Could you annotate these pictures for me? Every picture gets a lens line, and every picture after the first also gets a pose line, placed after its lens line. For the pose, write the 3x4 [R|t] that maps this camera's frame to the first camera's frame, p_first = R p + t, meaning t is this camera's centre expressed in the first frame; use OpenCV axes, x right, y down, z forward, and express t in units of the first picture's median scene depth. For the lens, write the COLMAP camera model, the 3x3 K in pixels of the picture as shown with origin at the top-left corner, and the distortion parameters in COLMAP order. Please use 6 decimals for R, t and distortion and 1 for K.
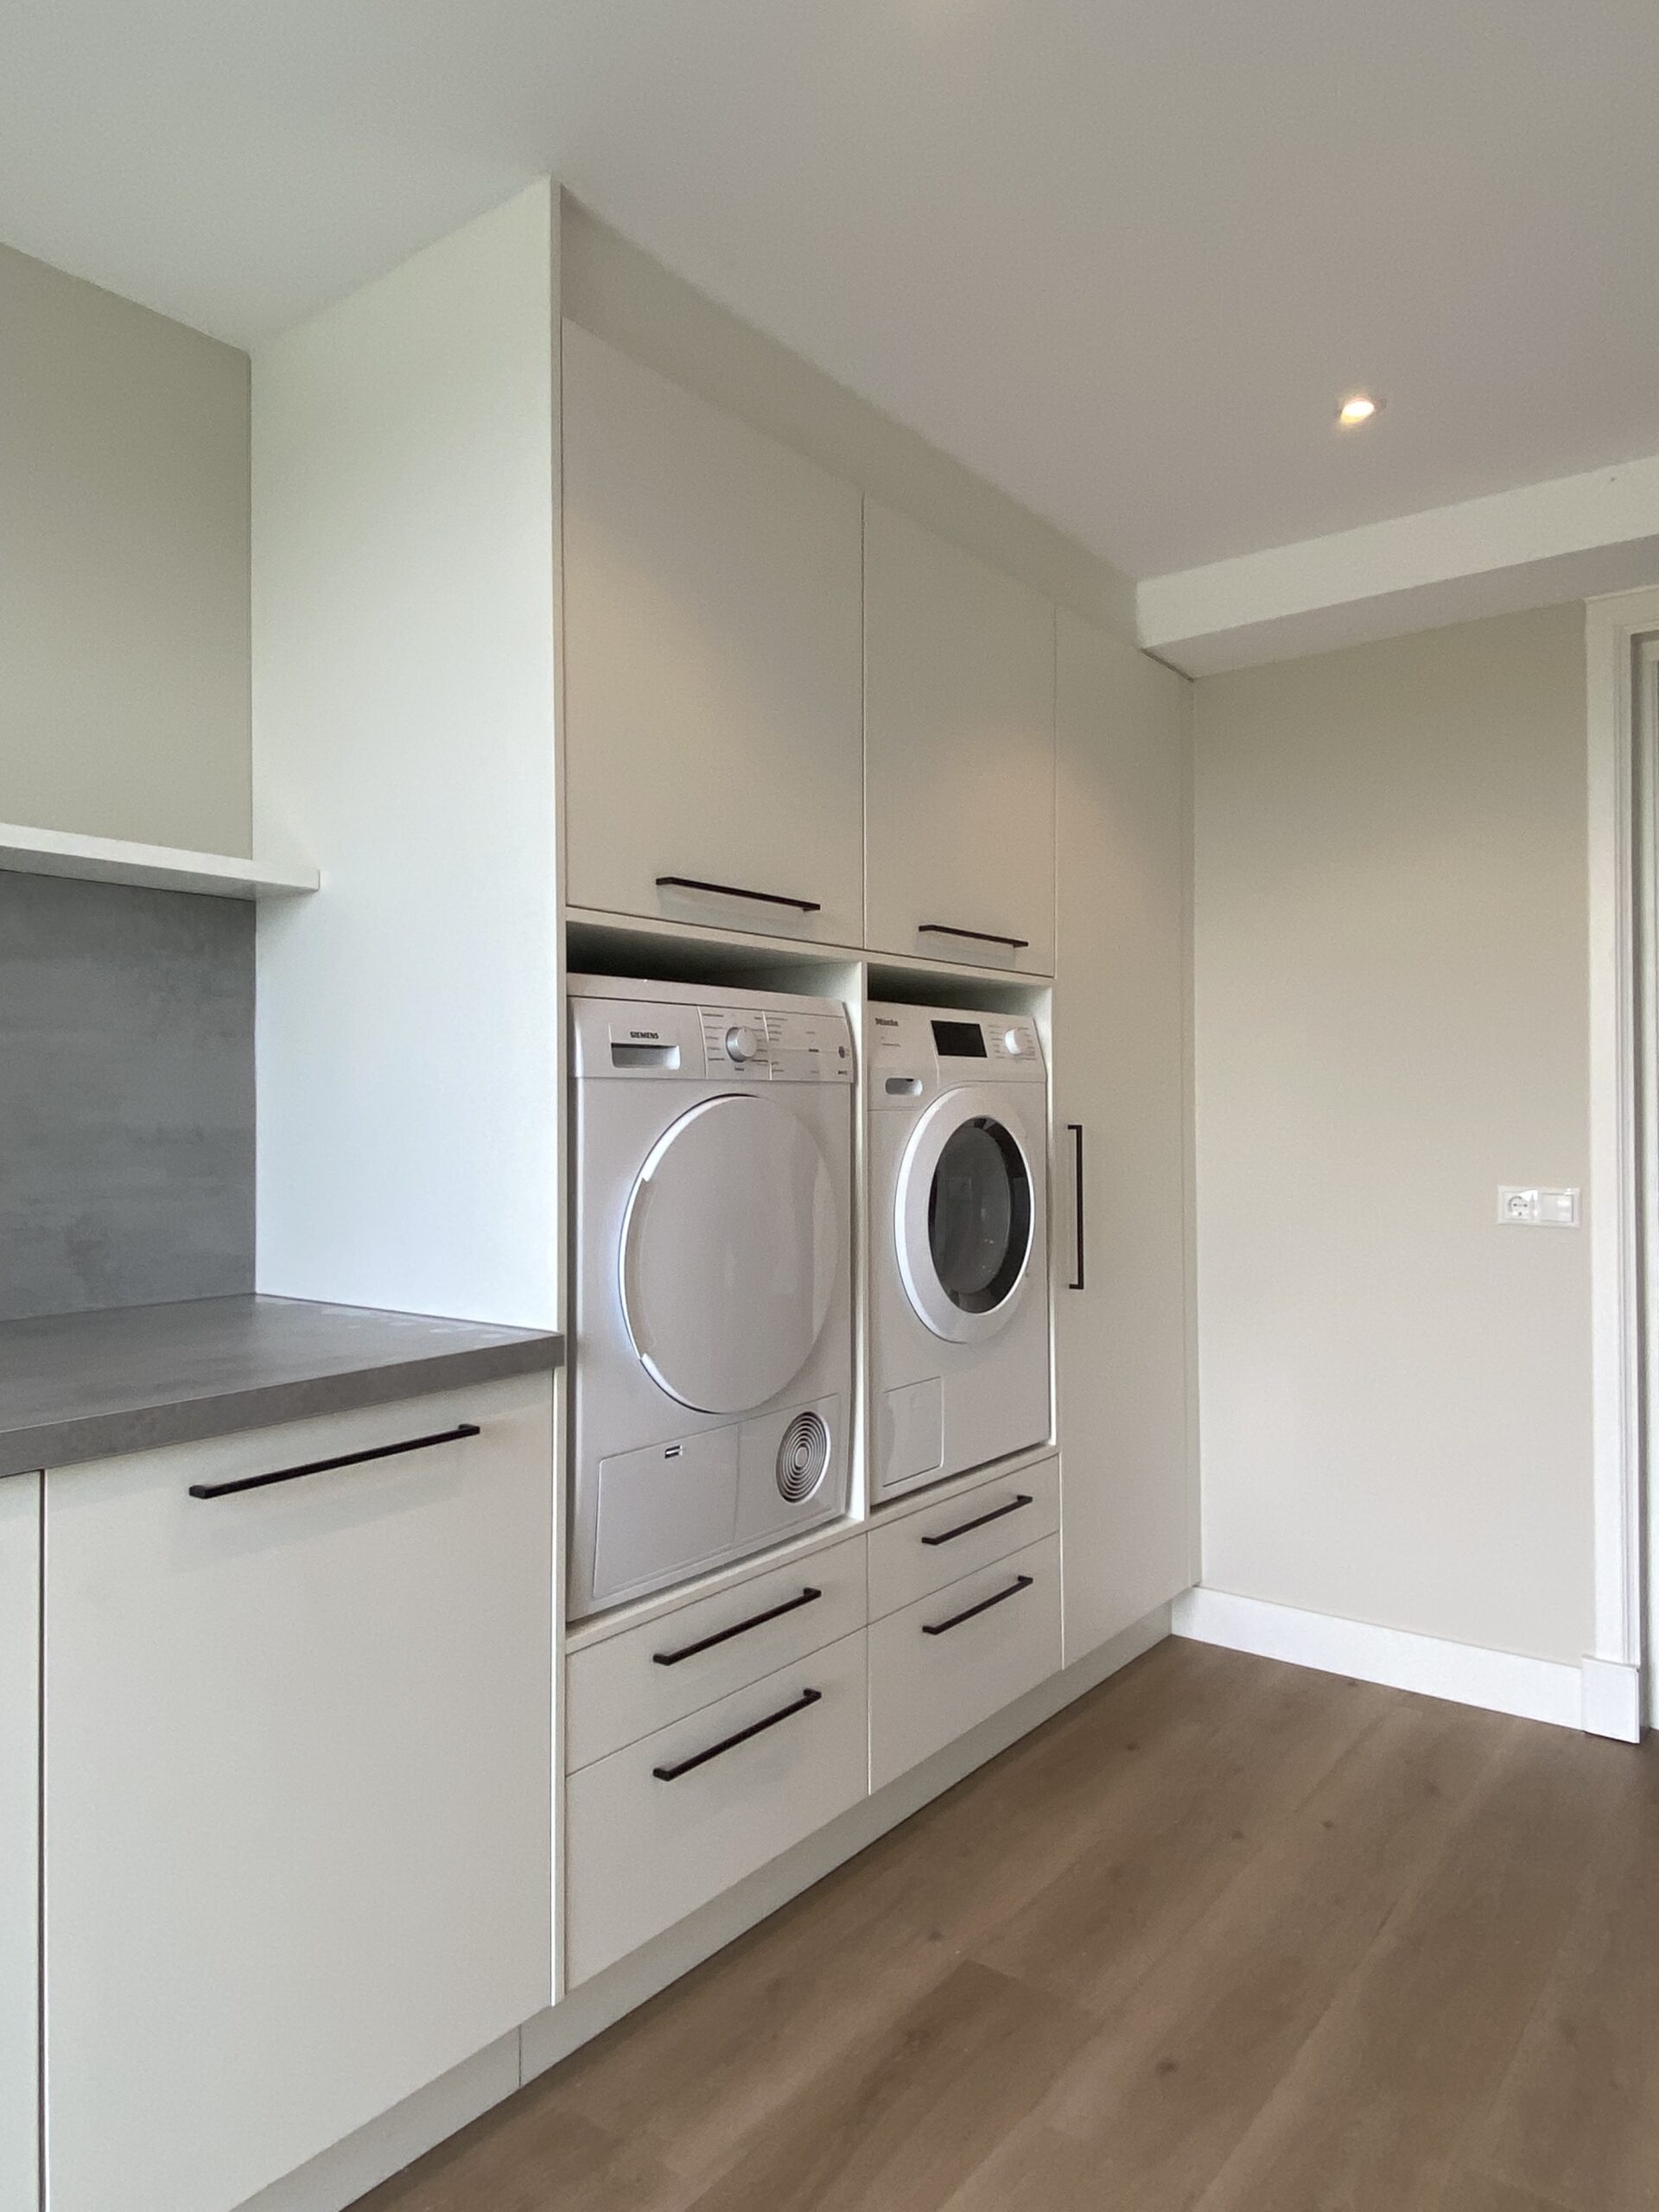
lens RADIAL K [[1411.6, 0, 830.7], [0, 1411.6, 1093.2], [0, 0, 1]] dist [0.082874, -0.085947]
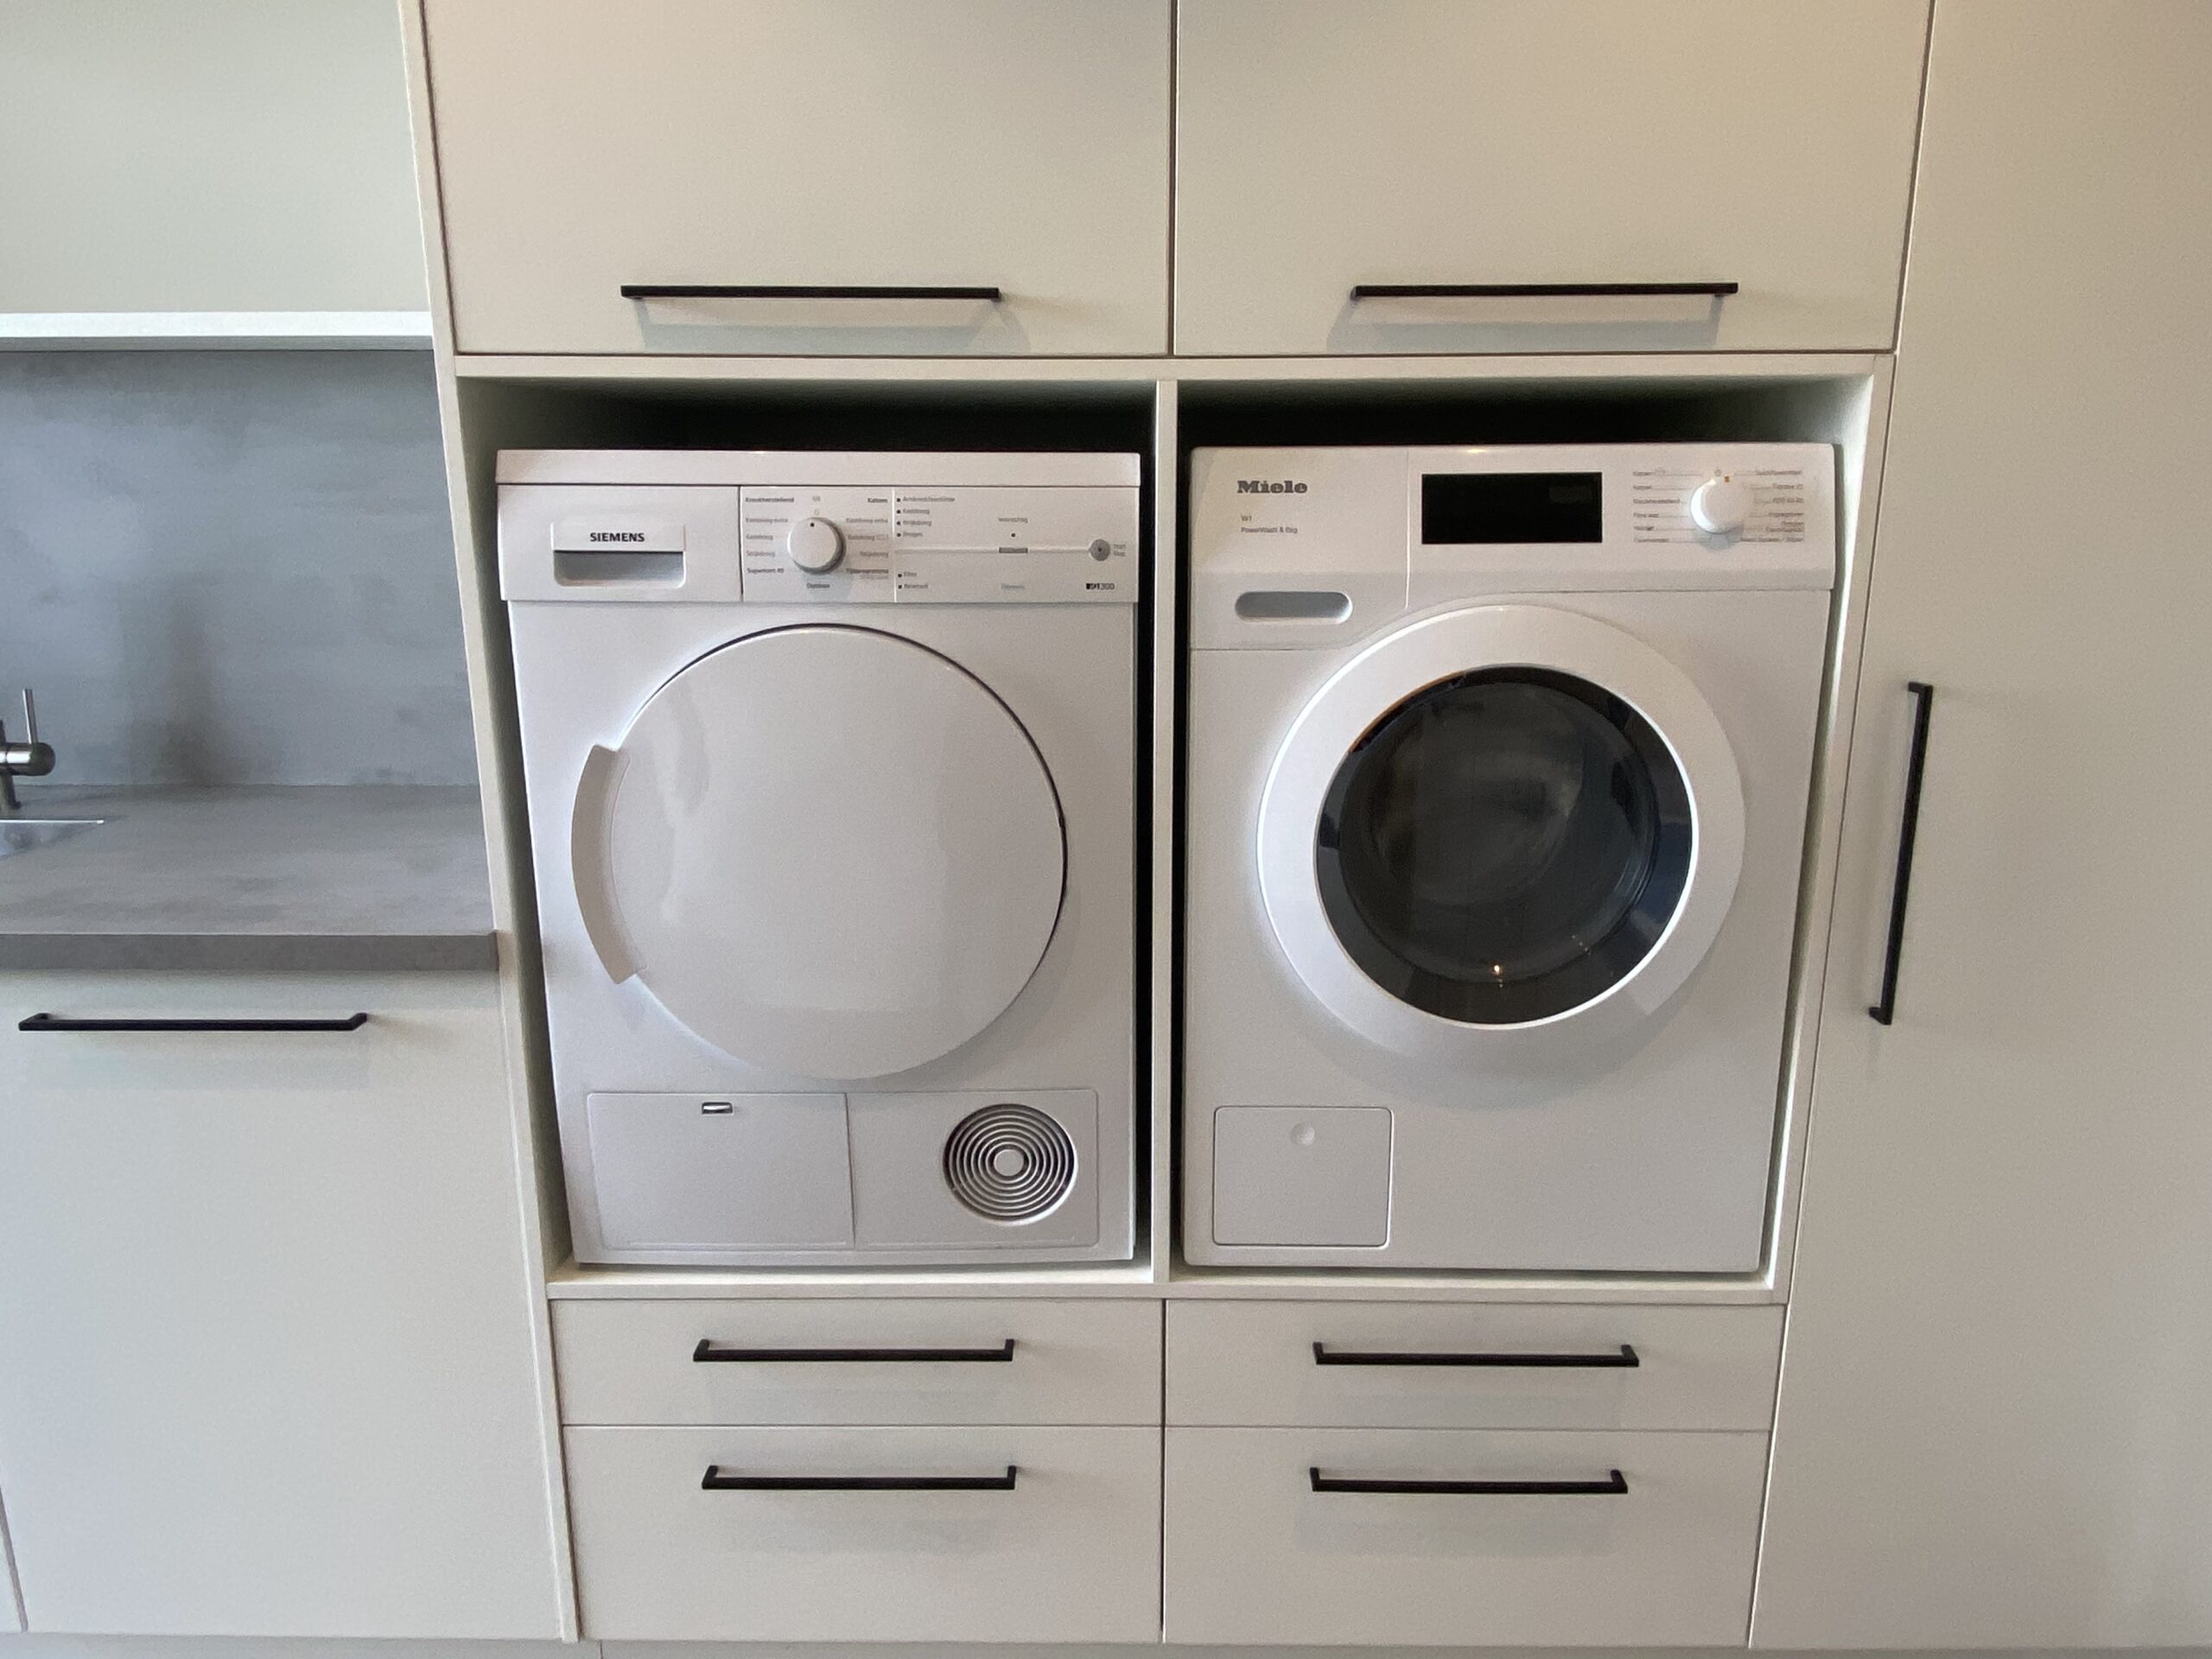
lens RADIAL K [[1411.6, 0, 1109.1], [0, 1411.6, 814.2], [0, 0, 1]] dist [0.082874, -0.085947]
pose [[0.602444, 0.179188, -0.777787, 0.496455], [0.006653, 0.973313, 0.229387, -0.058132], [0.798134, -0.143367, 0.585174, 0.660057]]
